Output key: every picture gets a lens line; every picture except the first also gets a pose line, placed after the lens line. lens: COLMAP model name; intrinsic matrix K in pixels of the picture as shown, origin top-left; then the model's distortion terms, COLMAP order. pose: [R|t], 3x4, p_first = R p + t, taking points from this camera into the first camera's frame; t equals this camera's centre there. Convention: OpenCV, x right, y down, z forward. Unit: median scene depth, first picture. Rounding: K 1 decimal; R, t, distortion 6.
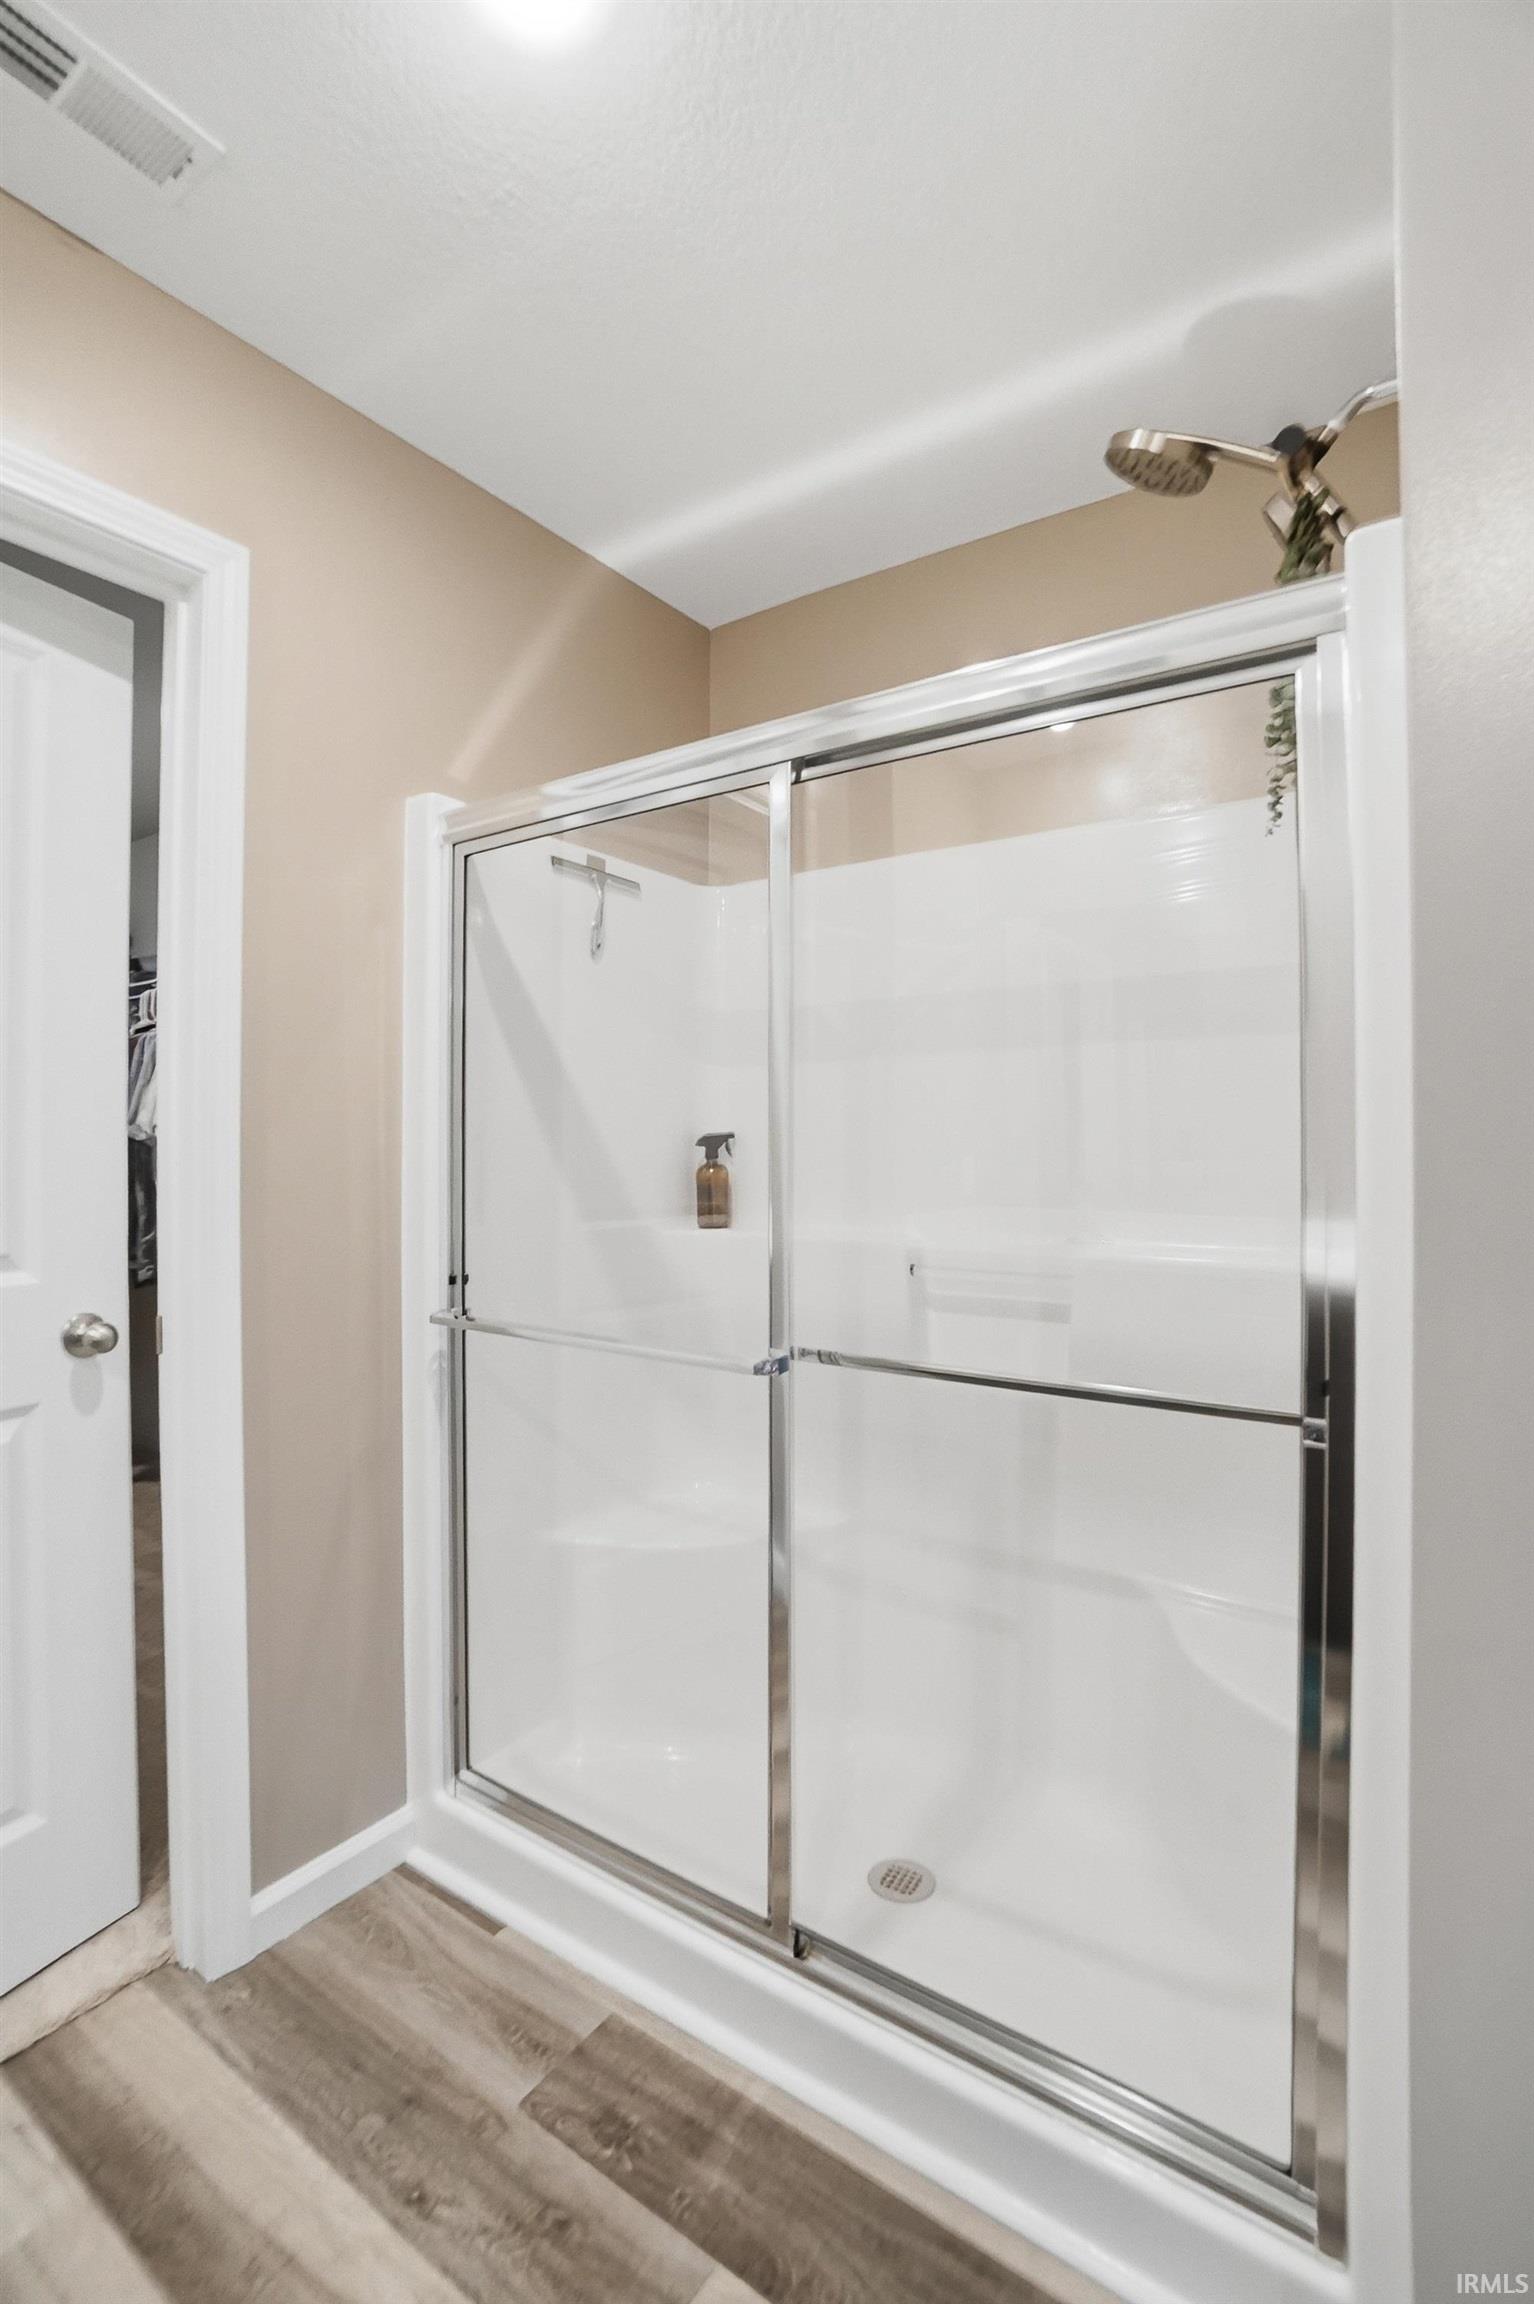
lens RADIAL K [[1059.2, 0, 766.2], [0, 1059.2, 1152.3], [0, 0, 1]] dist [0.003740, 0.004440]
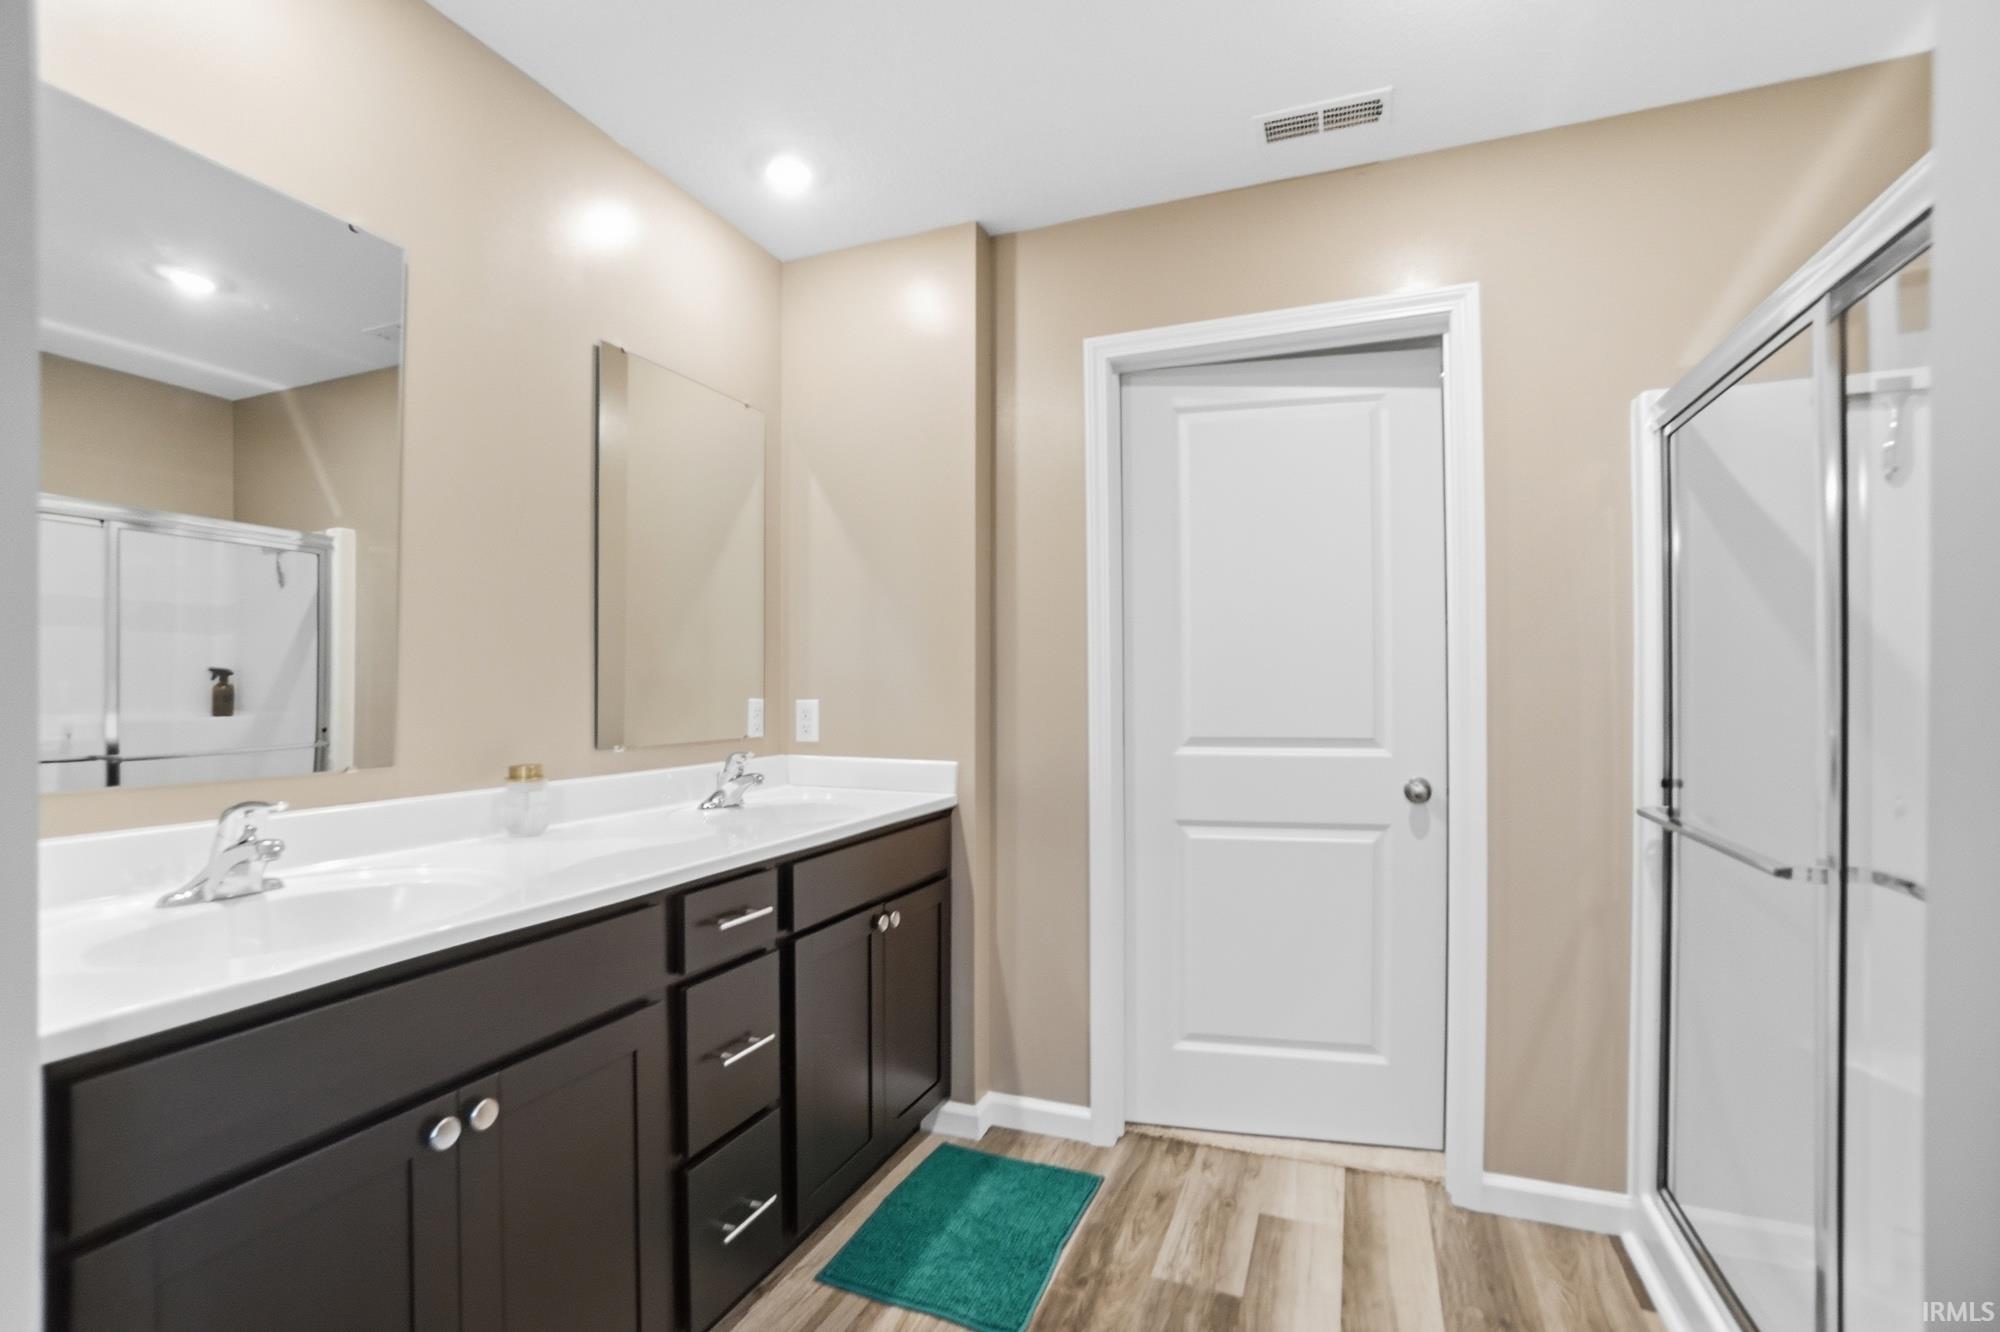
lens RADIAL K [[919.4, 0, 1004.5], [0, 919.4, 687.7], [0, 0, 1]] dist [0.003740, 0.004440]
pose [[0.259212, -0.002750, -0.965817, 0.615305], [0.000845, 0.999996, -0.002621, 0.015470], [0.965820, -0.000137, 0.259213, 0.004655]]
